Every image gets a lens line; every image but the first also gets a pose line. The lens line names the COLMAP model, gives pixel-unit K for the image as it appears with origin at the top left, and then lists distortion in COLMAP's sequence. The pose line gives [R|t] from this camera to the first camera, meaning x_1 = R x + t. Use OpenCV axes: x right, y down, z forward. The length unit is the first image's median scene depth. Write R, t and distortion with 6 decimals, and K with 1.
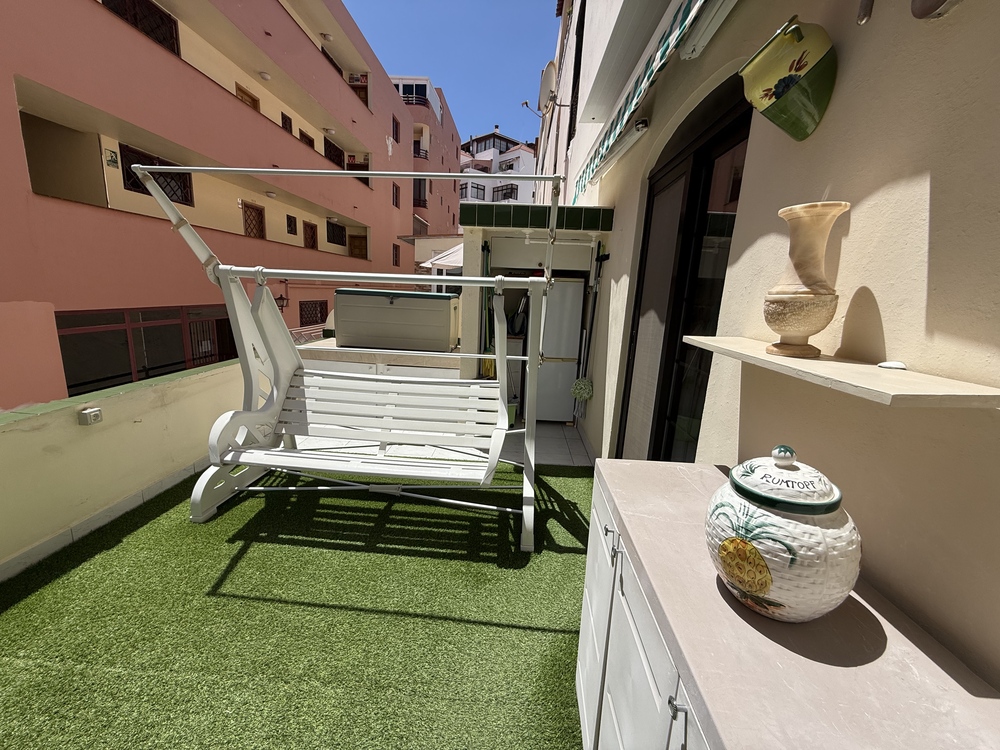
lens RADIAL K [[399.6, 0, 496.0], [0, 399.6, 374.4], [0, 0, 1]] dist [0.000746, -0.000130]
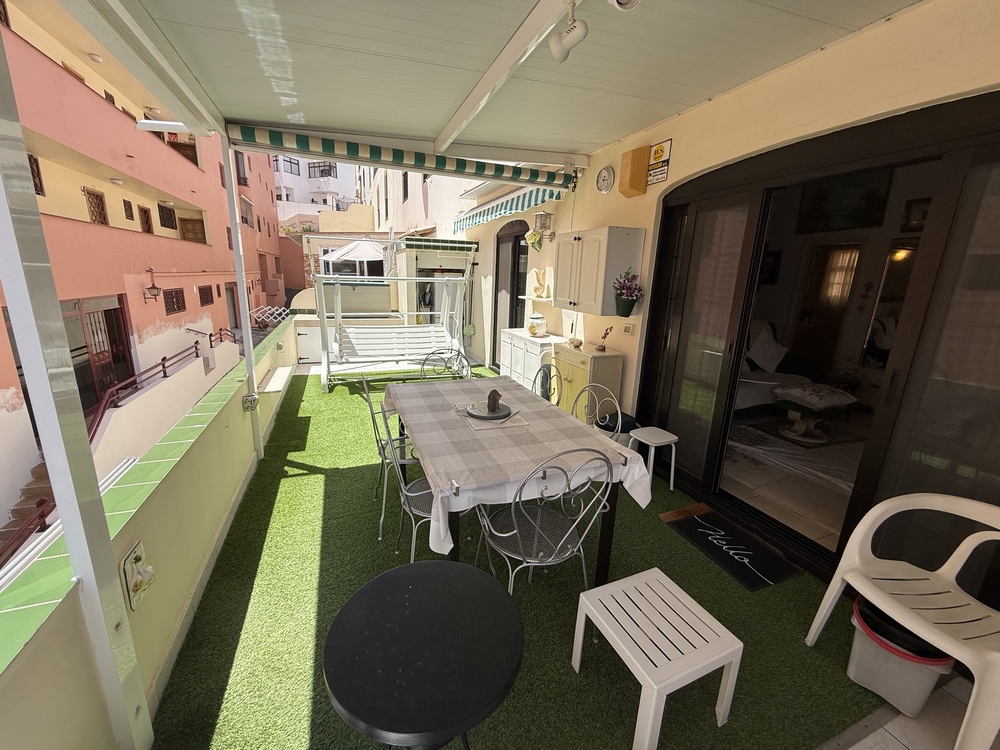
lens RADIAL K [[399.6, 0, 496.0], [0, 399.6, 374.4], [0, 0, 1]] dist [0.000746, -0.000130]
pose [[0.910233, -0.116786, 0.397286, -0.161025], [0.096319, 0.992803, 0.071164, 0.042633], [-0.402738, -0.026510, 0.914931, -0.294825]]
